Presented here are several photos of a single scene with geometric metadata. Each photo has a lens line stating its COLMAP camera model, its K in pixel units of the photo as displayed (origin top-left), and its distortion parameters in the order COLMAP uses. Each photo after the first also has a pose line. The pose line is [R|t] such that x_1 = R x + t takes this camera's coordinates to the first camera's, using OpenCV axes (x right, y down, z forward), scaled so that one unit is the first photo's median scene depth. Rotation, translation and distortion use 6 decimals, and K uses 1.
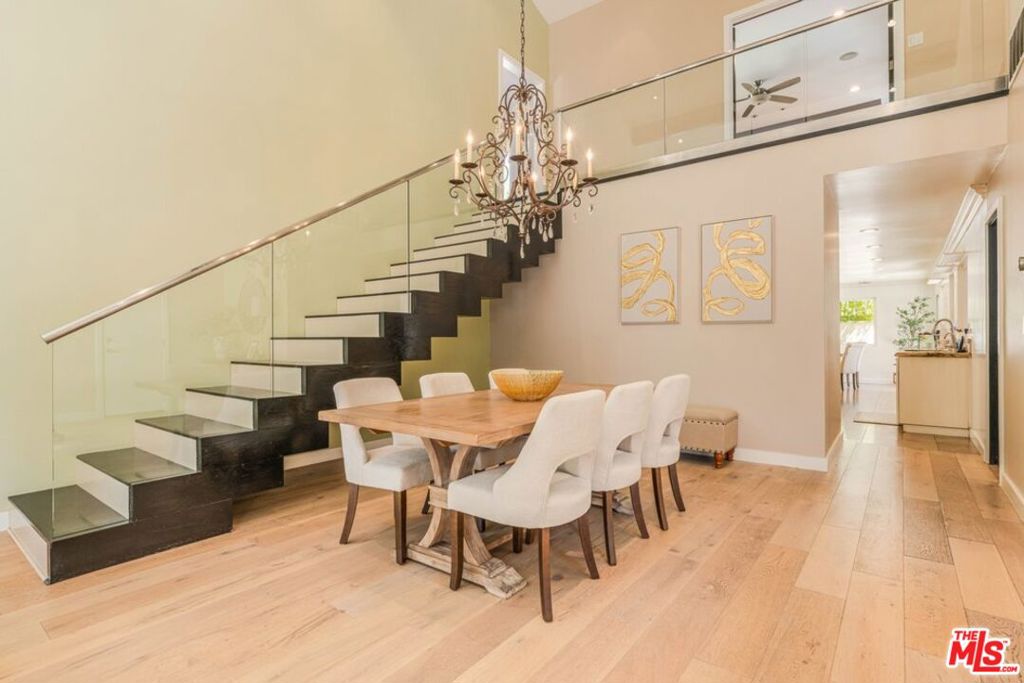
lens RADIAL K [[501.5, 0, 513.5], [0, 501.5, 340.6], [0, 0, 1]] dist [-0.026945, 0.006276]
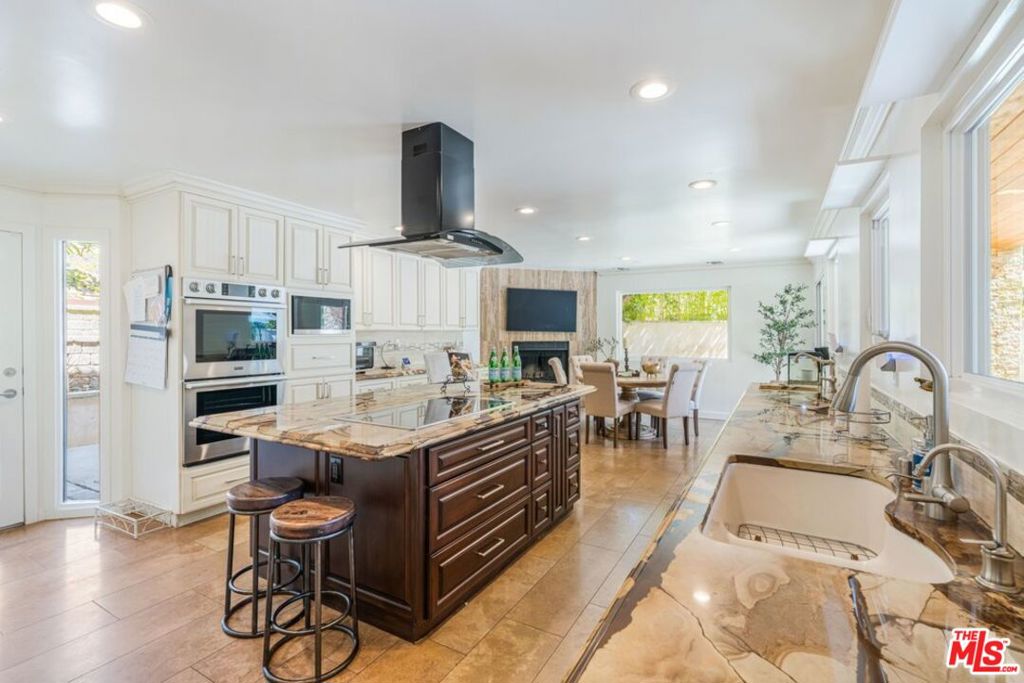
lens RADIAL K [[480.2, 0, 513.3], [0, 480.2, 335.5], [0, 0, 1]] dist [-0.024332, -0.000693]
pose [[0.987210, 0.009266, 0.159159, 0.378259], [-0.009404, 0.999956, 0.000118, -0.021996], [-0.159151, -0.001613, 0.987253, 0.460364]]
